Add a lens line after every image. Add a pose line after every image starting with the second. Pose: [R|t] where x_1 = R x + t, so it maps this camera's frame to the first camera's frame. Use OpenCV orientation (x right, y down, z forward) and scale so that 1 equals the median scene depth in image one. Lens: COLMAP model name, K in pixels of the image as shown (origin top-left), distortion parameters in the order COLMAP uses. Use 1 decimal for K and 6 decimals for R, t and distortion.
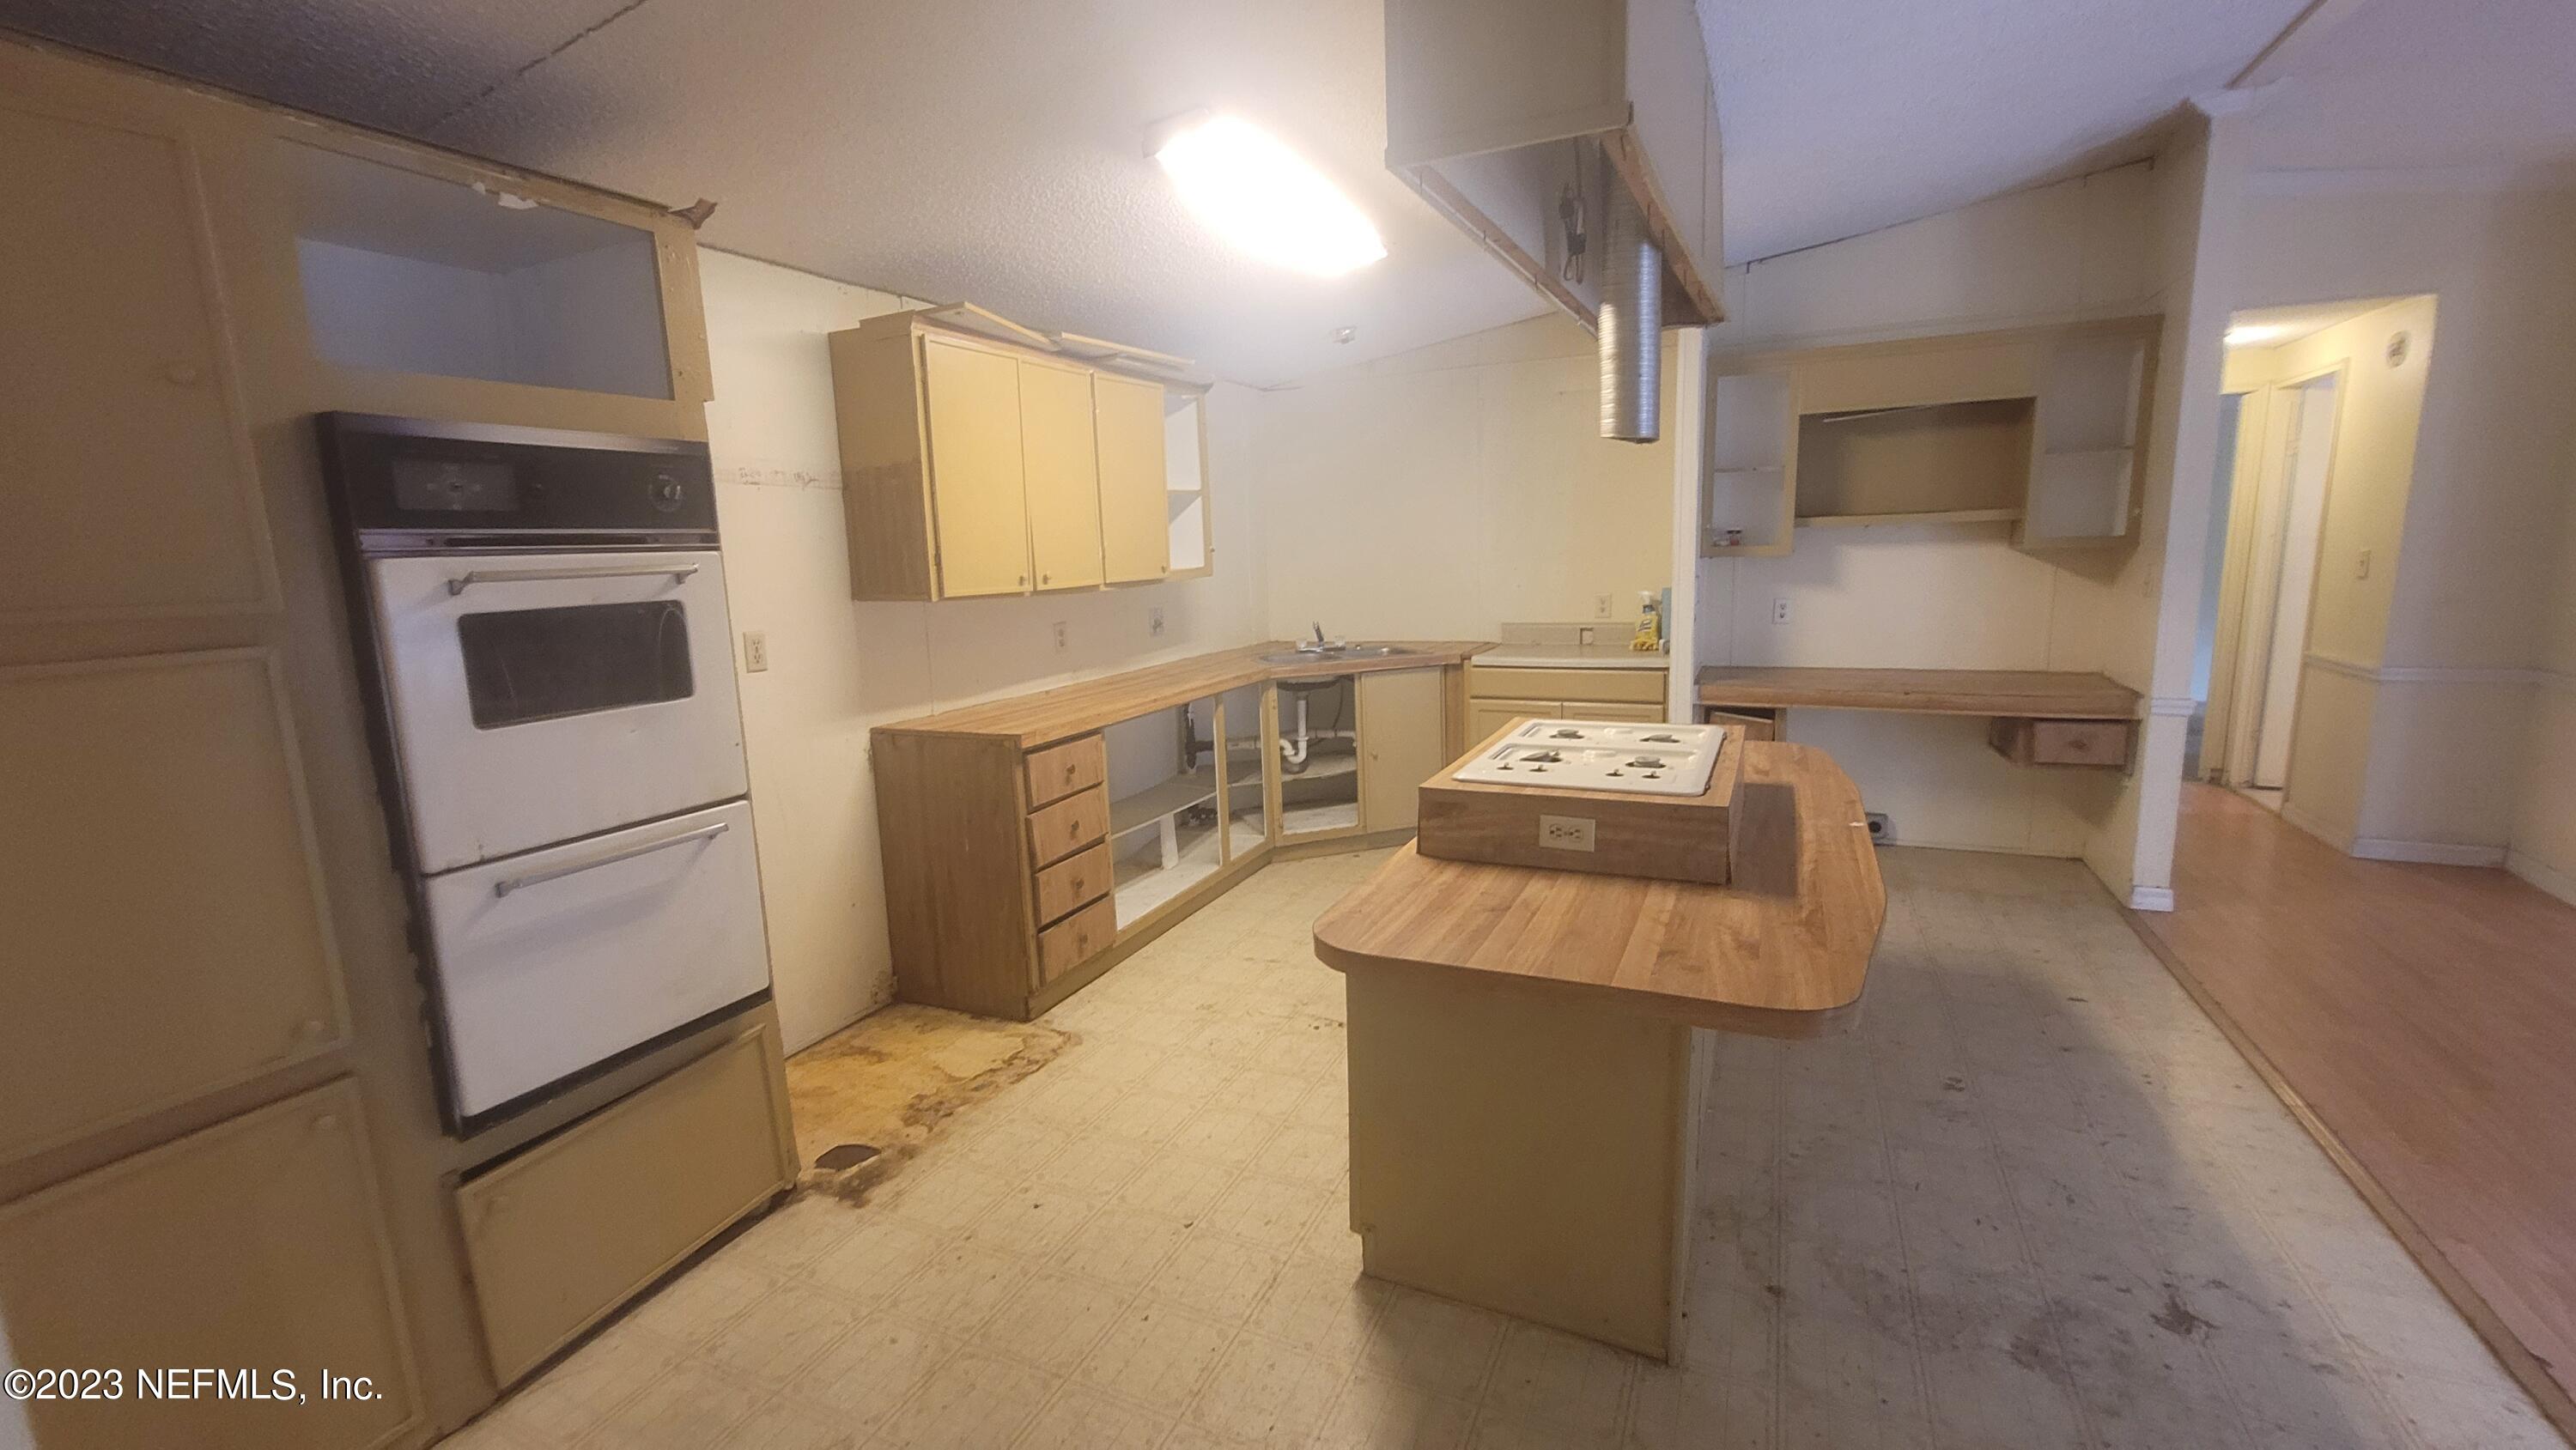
lens RADIAL K [[1047.1, 0, 1292.6], [0, 1047.1, 723.4], [0, 0, 1]] dist [-0.001464, 0.000607]
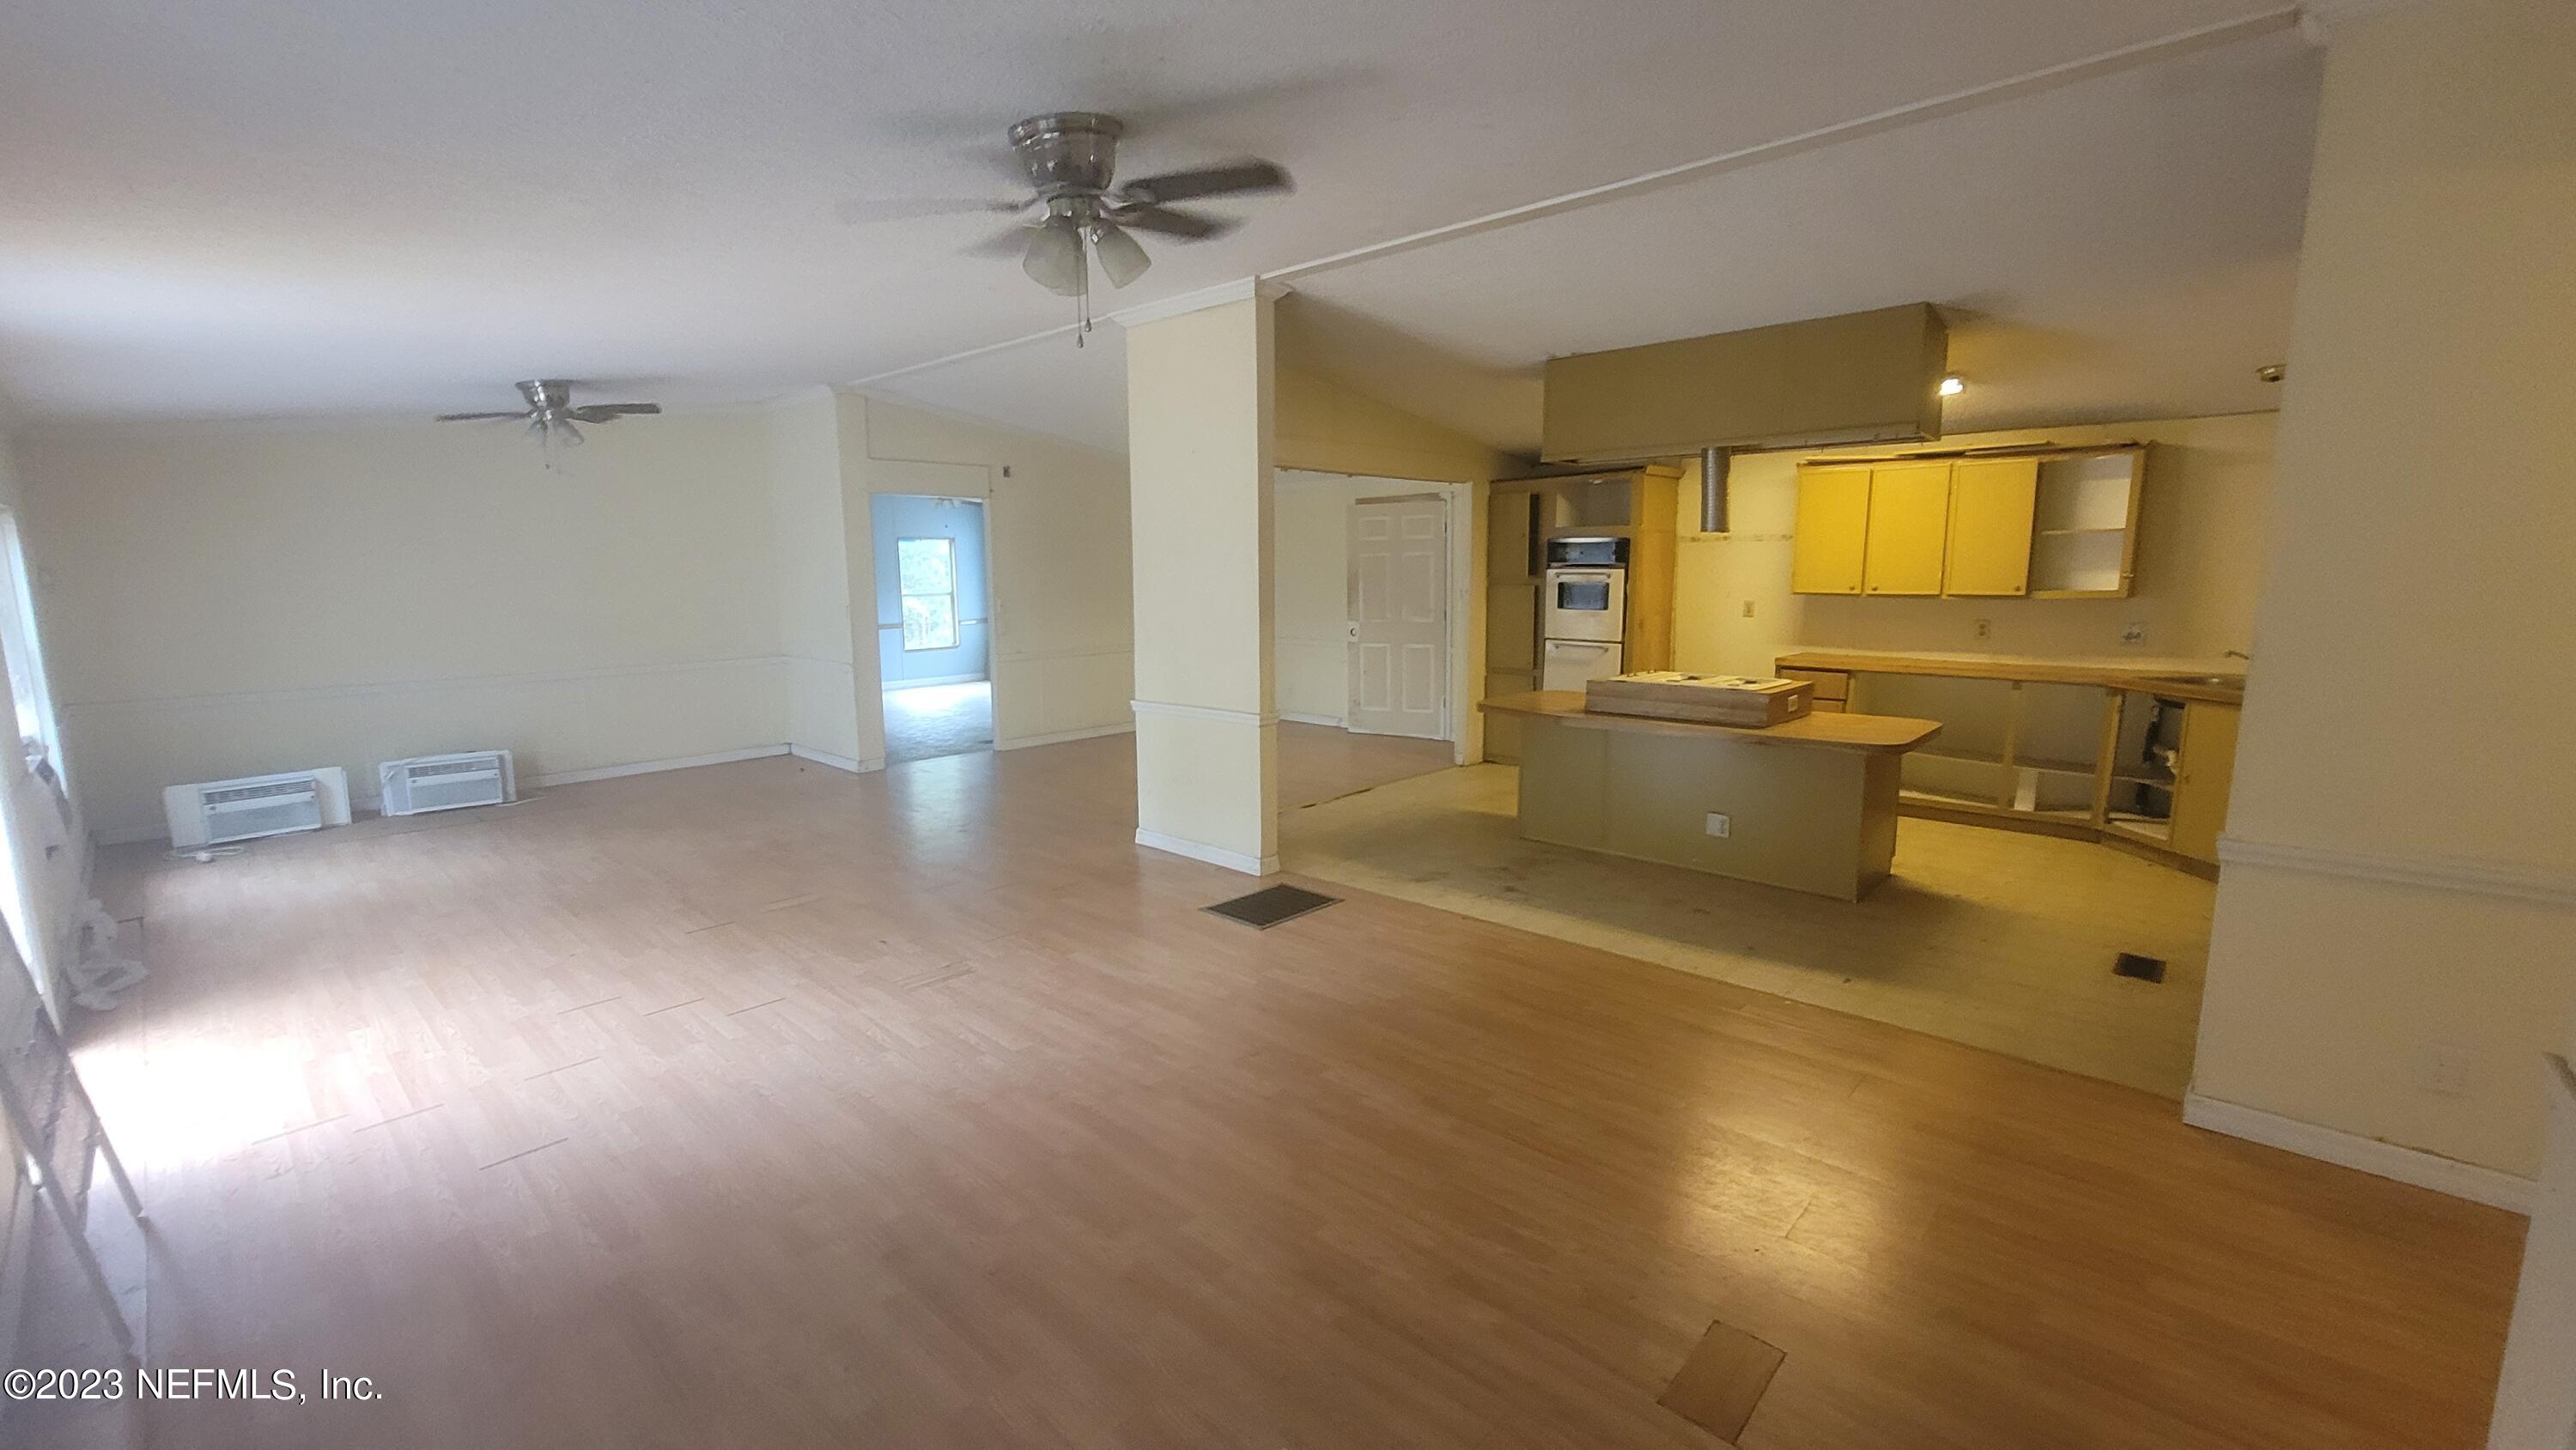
lens RADIAL K [[1047.1, 0, 1292.6], [0, 1047.1, 723.4], [0, 0, 1]] dist [-0.001464, 0.000607]
pose [[-0.307061, 0.174757, -0.935507, 1.859316], [-0.146163, 0.962674, 0.227807, -0.183265], [0.940399, 0.206687, -0.270057, 0.614806]]
